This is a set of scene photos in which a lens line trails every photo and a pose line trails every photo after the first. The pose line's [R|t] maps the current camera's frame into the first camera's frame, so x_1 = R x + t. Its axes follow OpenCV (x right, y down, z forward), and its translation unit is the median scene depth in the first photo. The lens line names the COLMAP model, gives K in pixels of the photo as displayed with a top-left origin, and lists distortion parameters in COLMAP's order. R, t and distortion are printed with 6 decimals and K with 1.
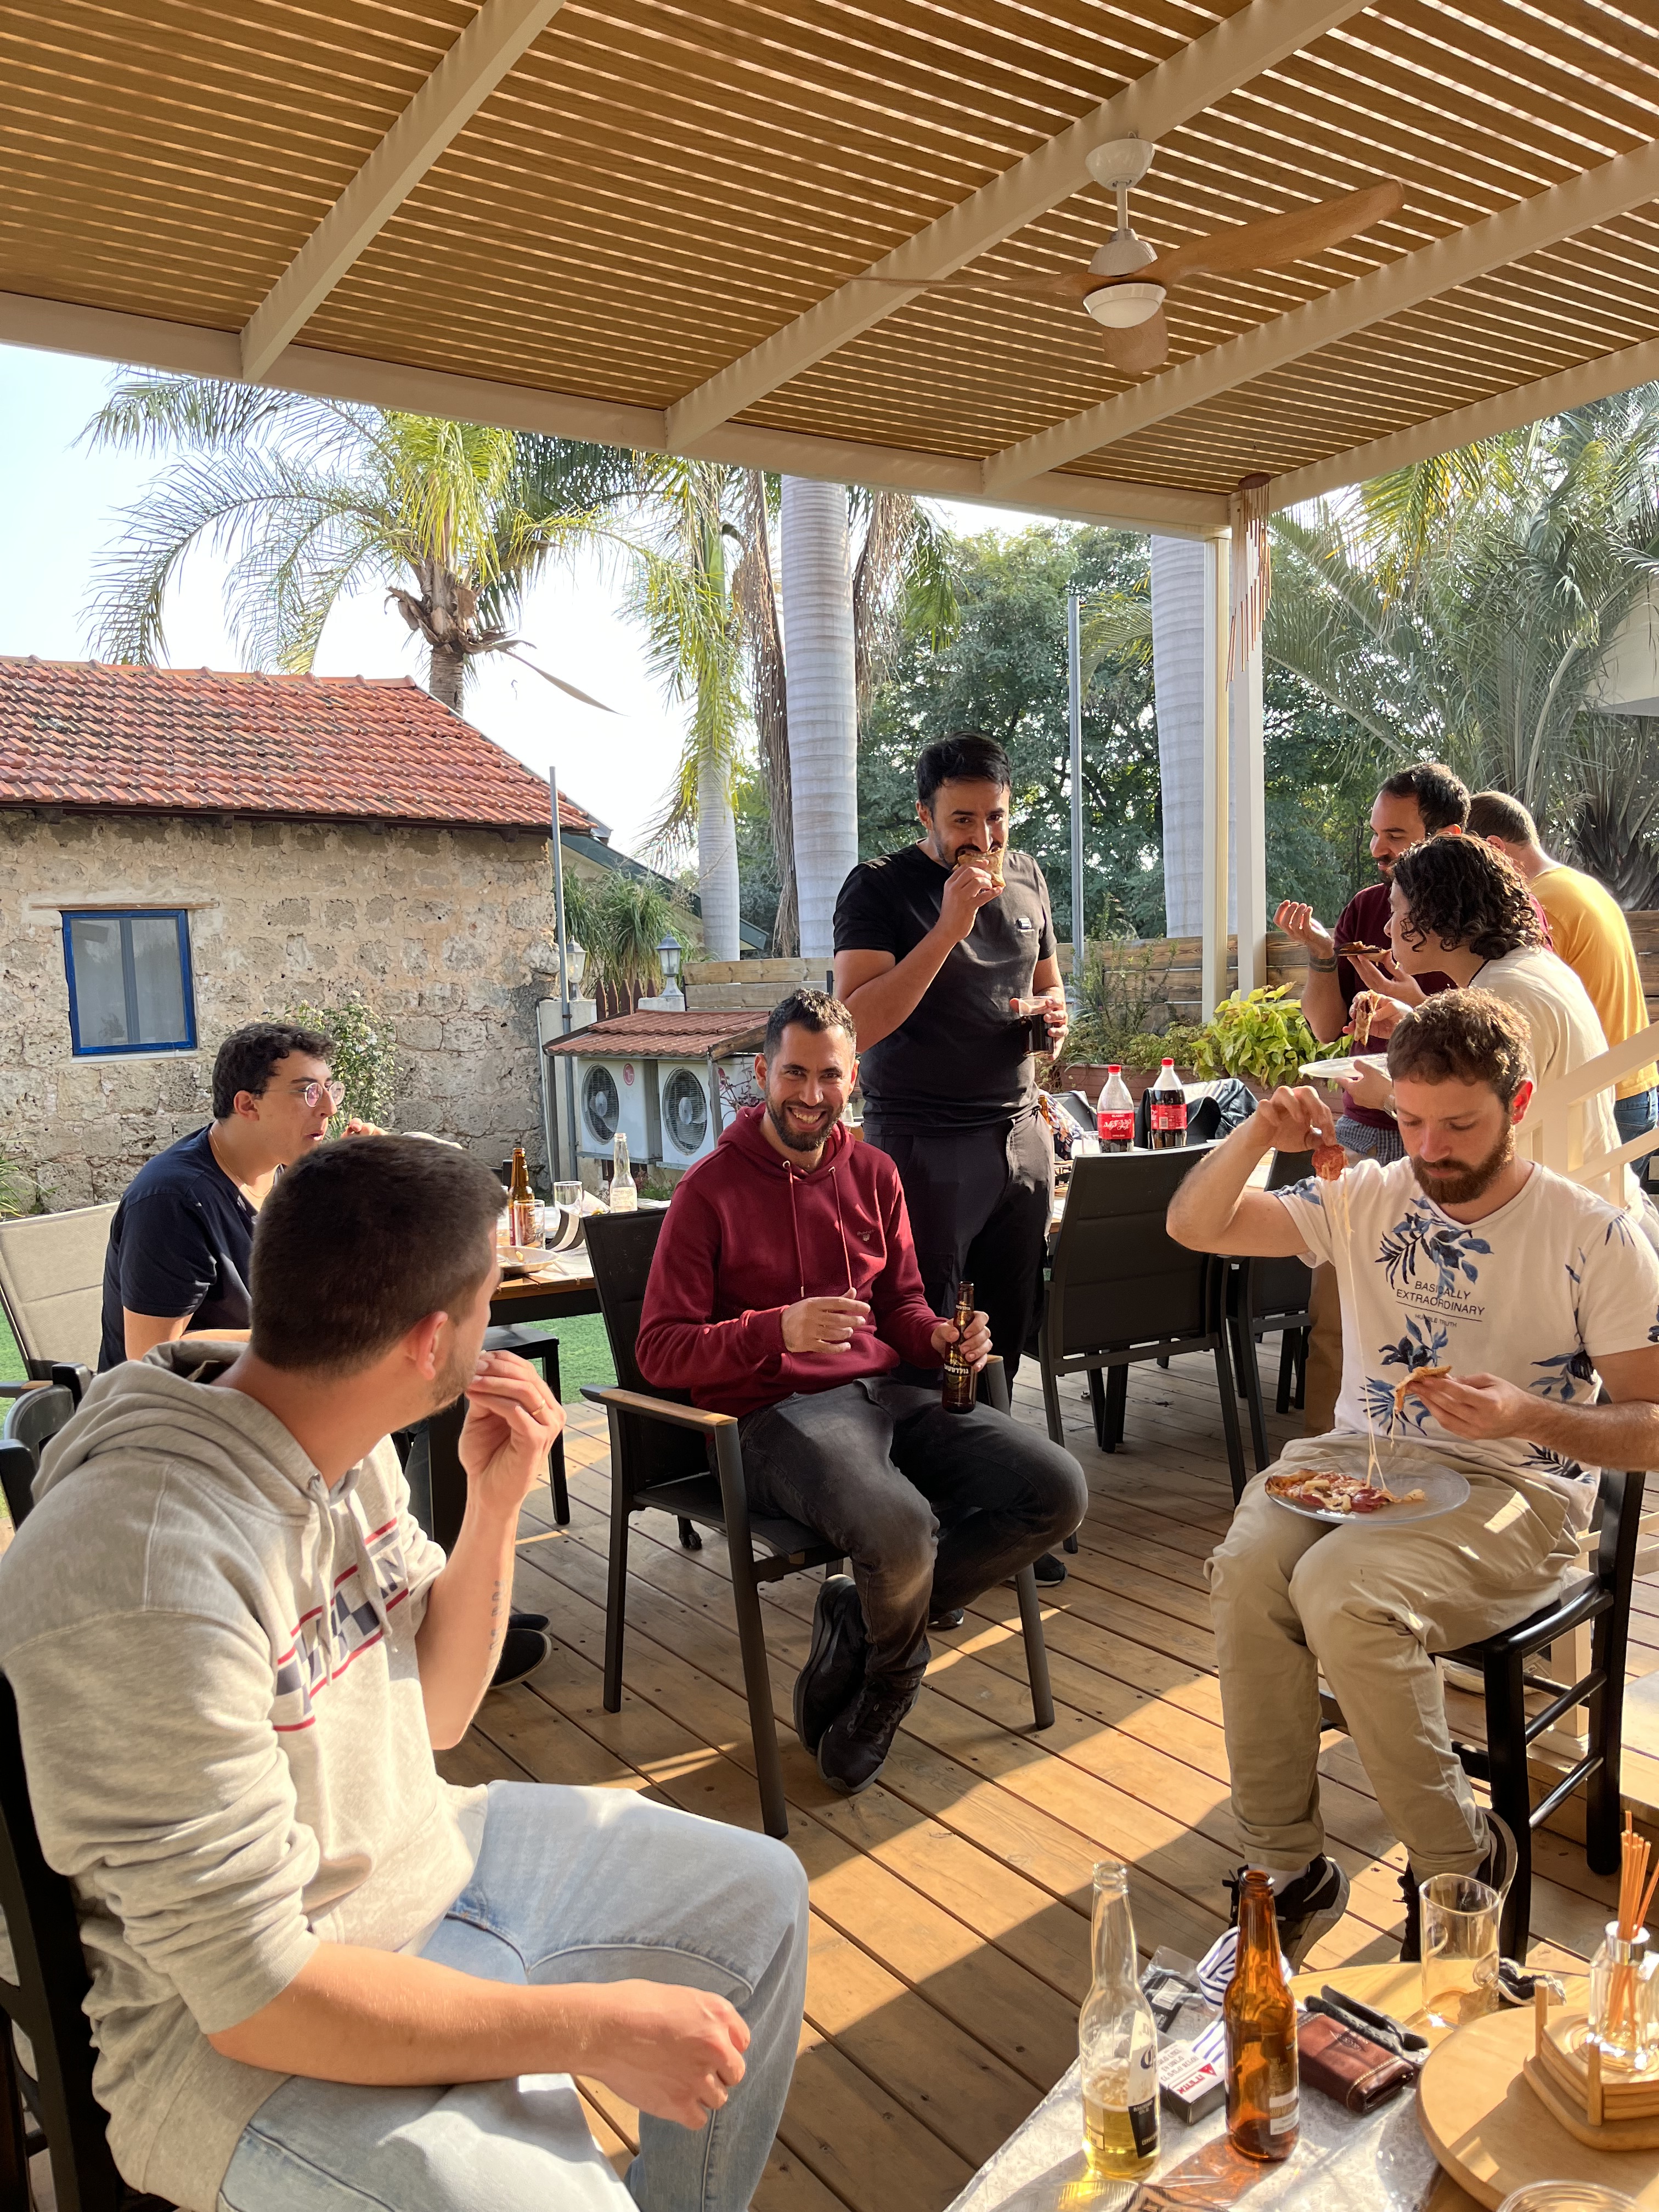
lens RADIAL K [[1649.8, 0, 837.7], [0, 1649.8, 1069.8], [0, 0, 1]] dist [0.041236, -0.052760]
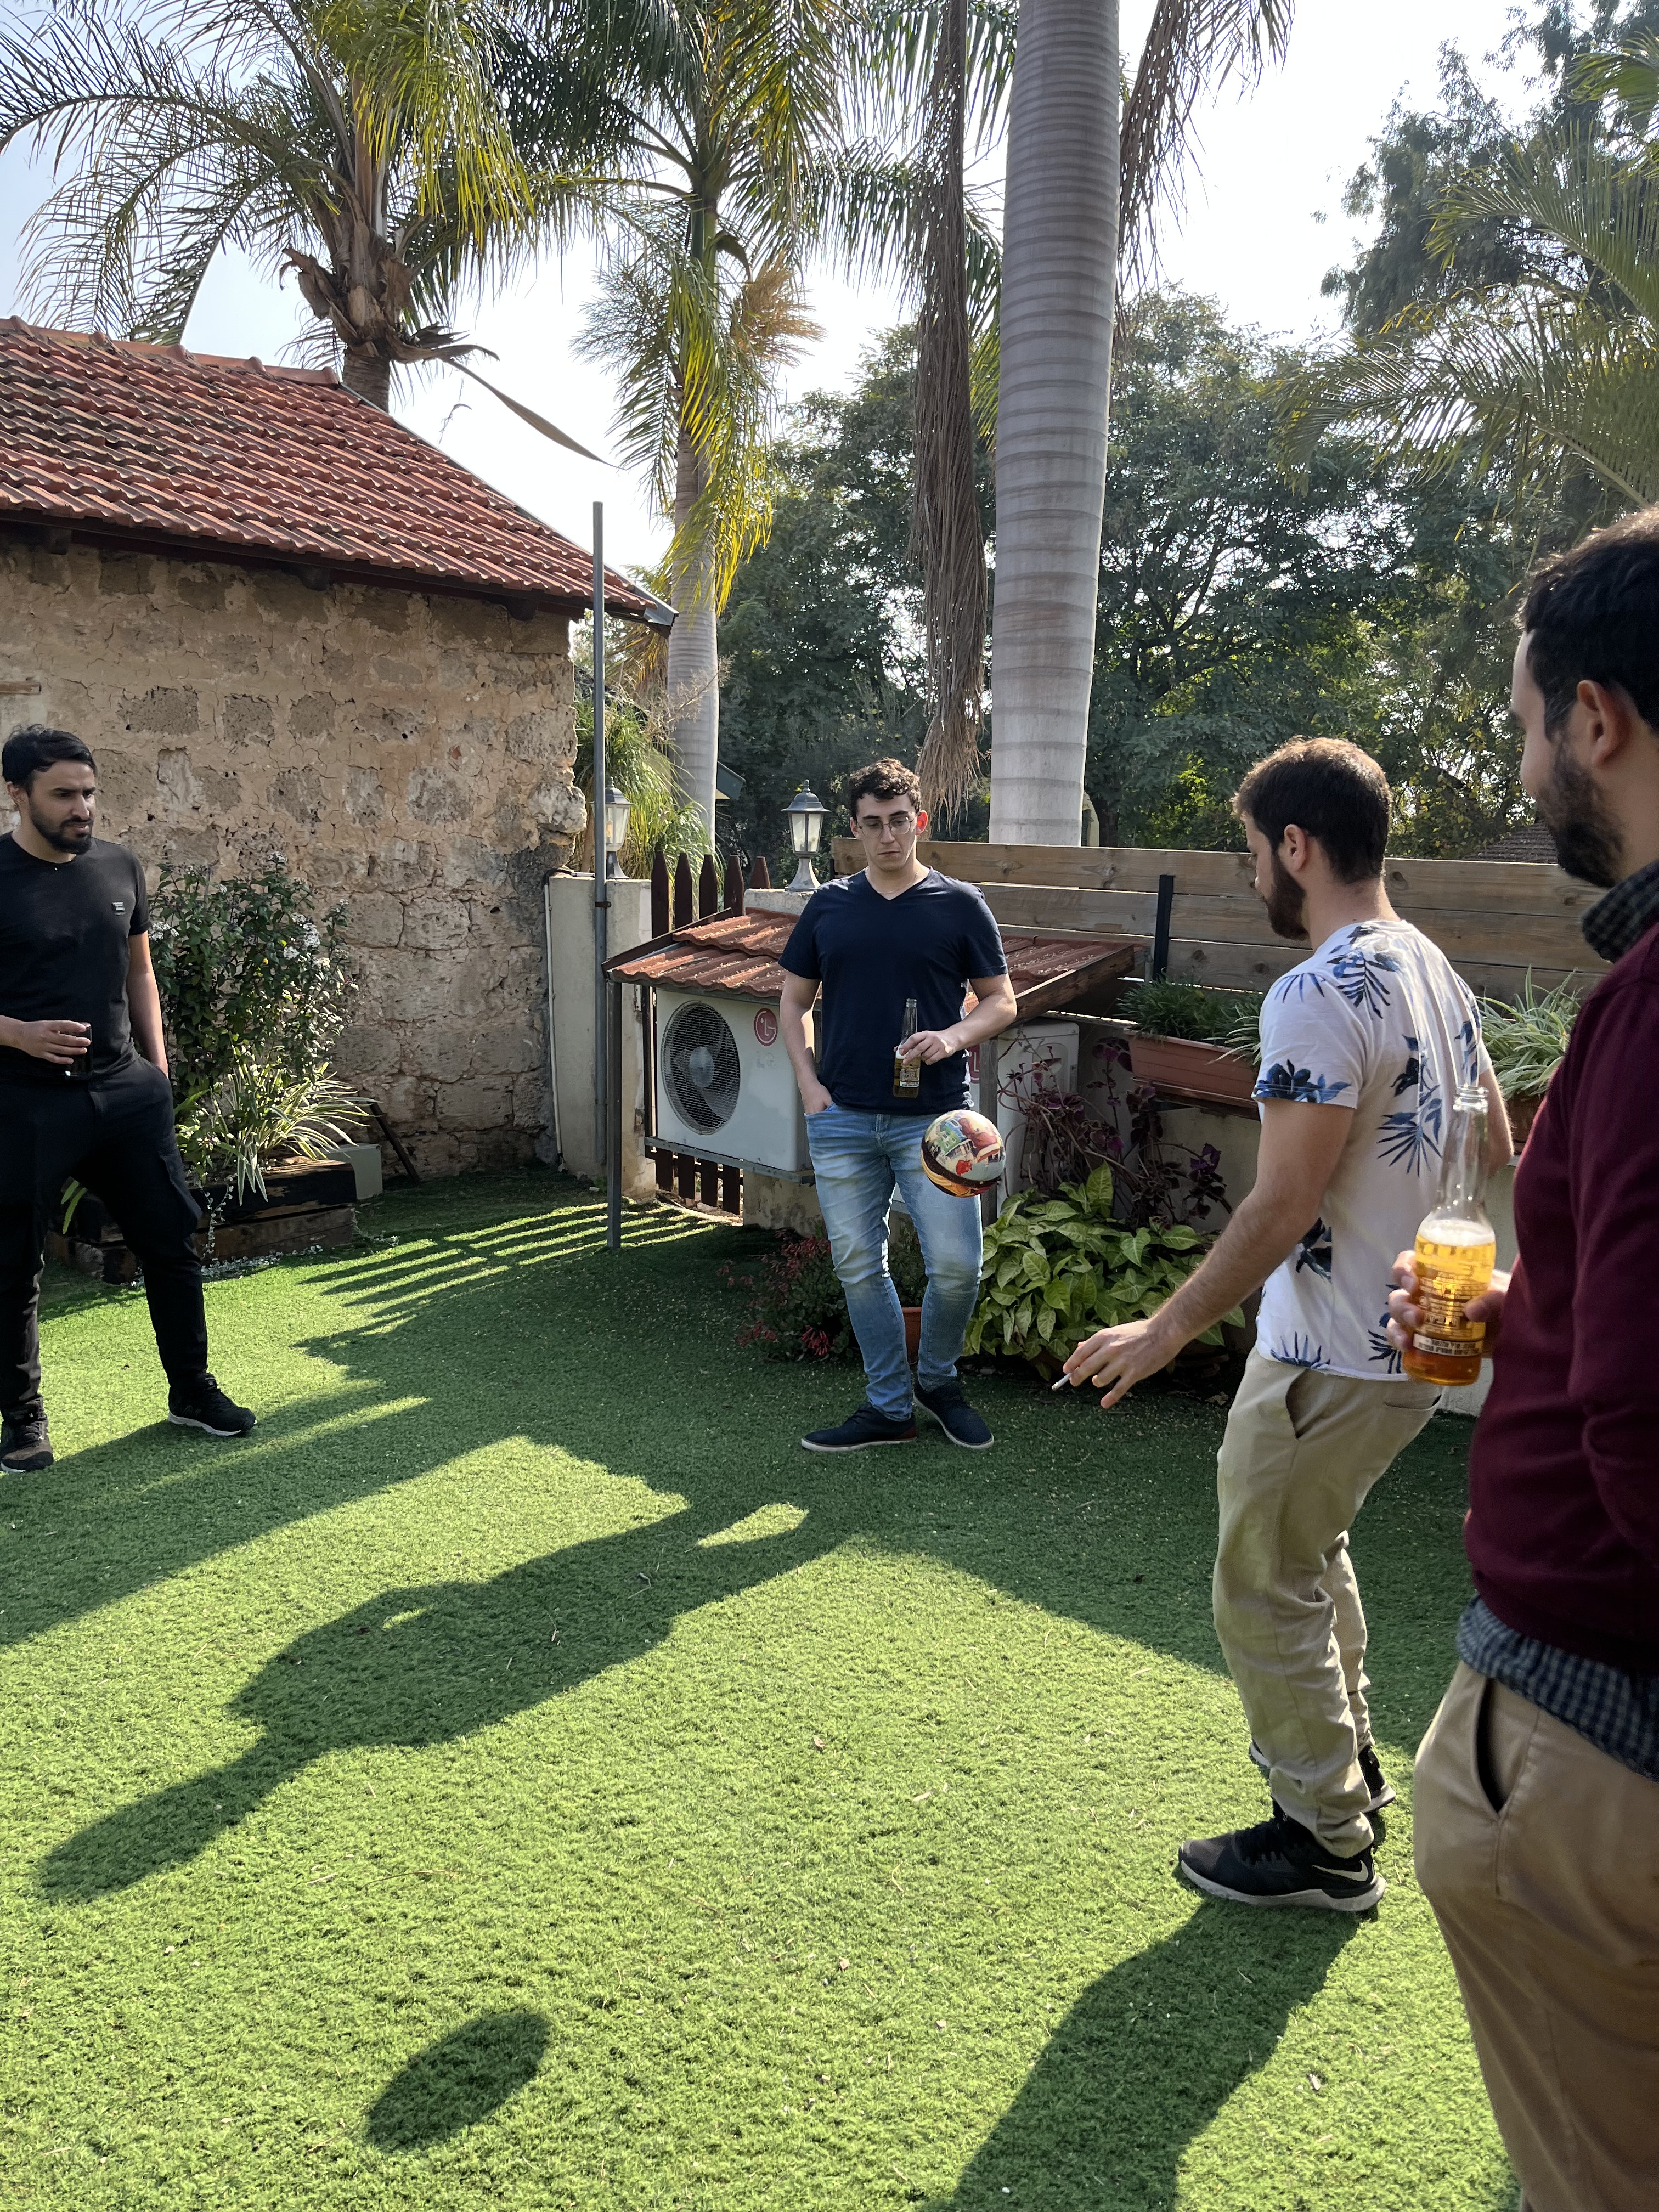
lens RADIAL K [[1649.8, 0, 837.7], [0, 1649.8, 1069.8], [0, 0, 1]] dist [0.041236, -0.052760]
pose [[0.993468, 0.043351, 0.105556, -0.112358], [-0.052802, 0.994679, 0.088457, -0.024568], [-0.101160, -0.093453, 0.990471, 0.283690]]
